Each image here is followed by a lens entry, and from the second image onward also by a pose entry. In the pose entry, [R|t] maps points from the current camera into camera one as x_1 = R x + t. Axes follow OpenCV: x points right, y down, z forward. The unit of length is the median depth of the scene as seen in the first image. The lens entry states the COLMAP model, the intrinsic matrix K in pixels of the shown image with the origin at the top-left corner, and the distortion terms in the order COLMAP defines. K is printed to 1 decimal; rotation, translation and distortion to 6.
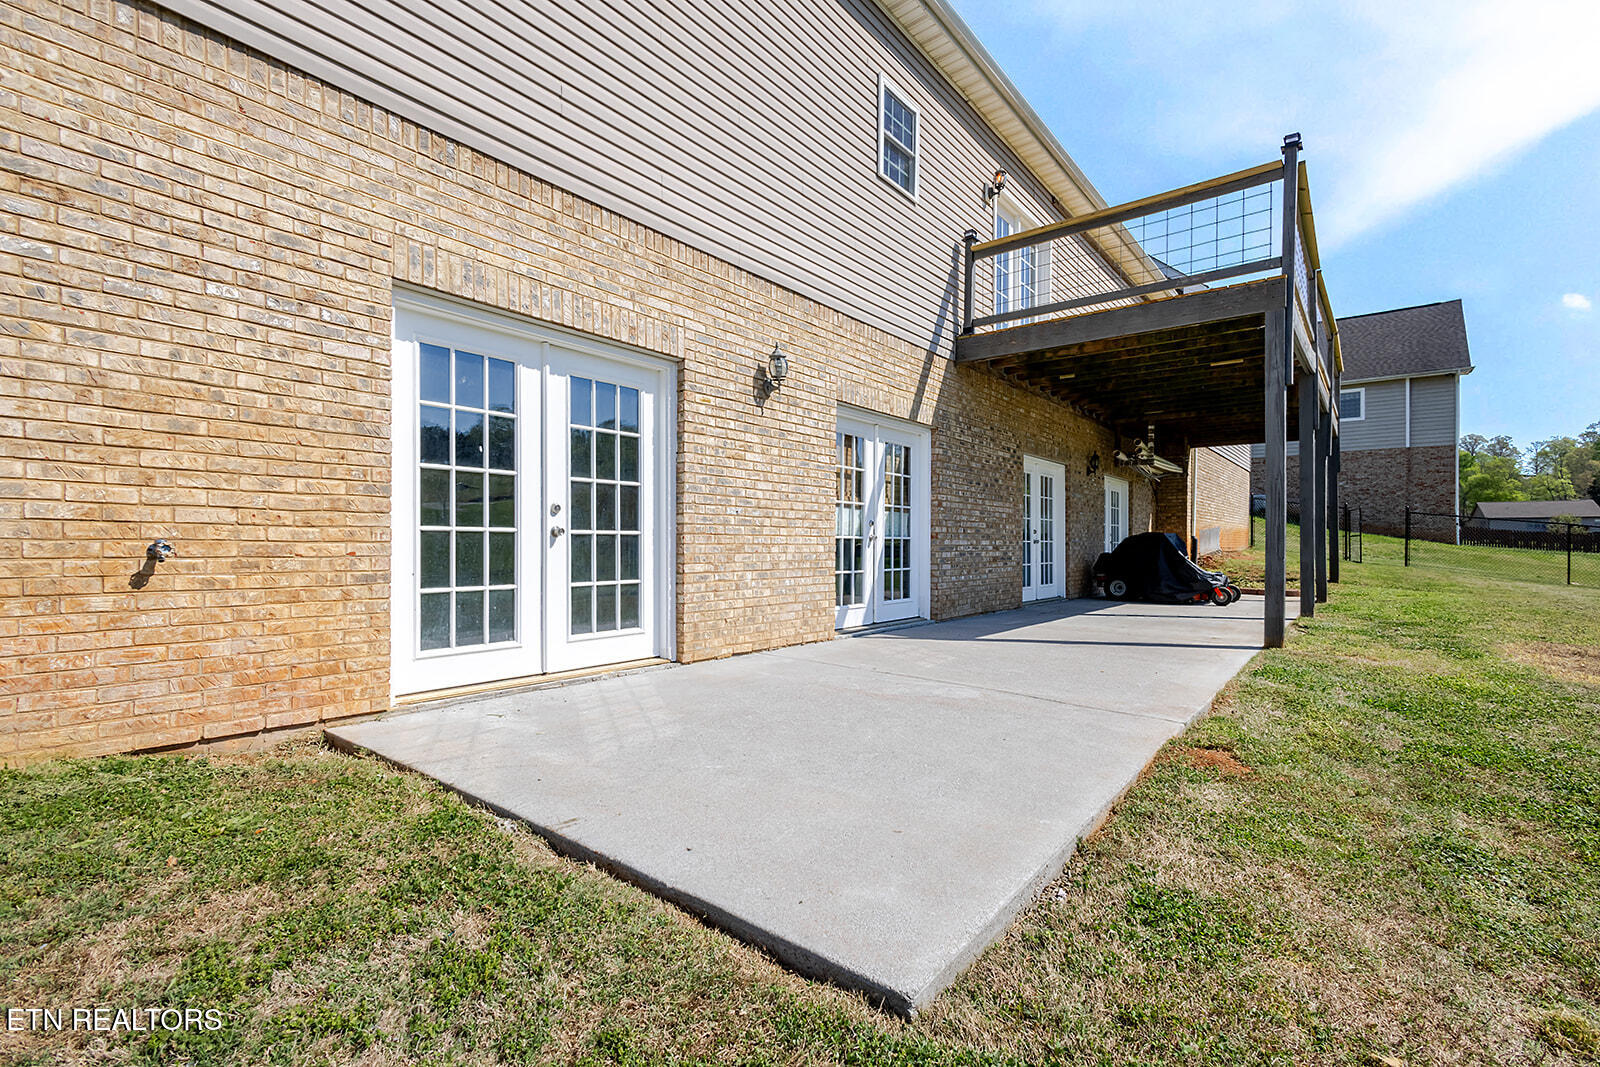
lens RADIAL K [[741.1, 0, 800.0], [0, 741.1, 533.5], [0, 0, 1]] dist [0.000060, -0.000175]
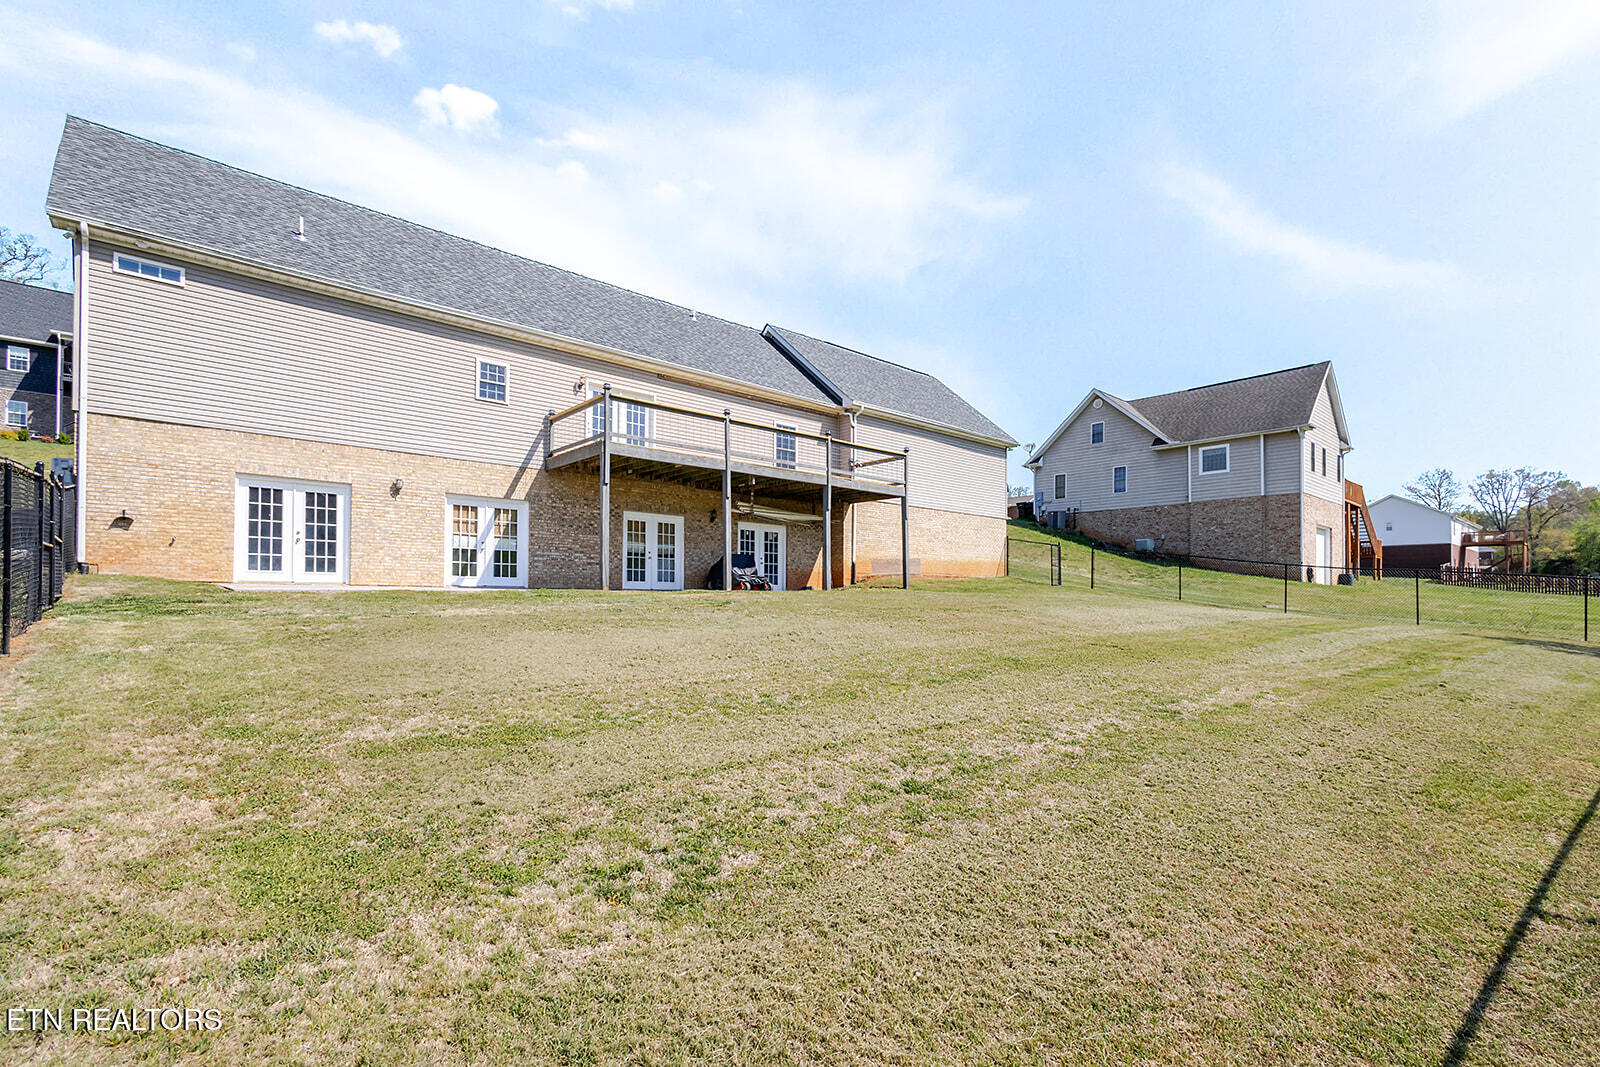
lens RADIAL K [[750.7, 0, 801.2], [0, 750.7, 566.7], [0, 0, 1]] dist [0.000321, 0.000182]
pose [[0.984663, -0.006299, -0.174352, 1.565820], [0.000574, 0.999460, -0.032867, 0.146192], [0.174465, 0.032263, 0.984135, -1.205022]]
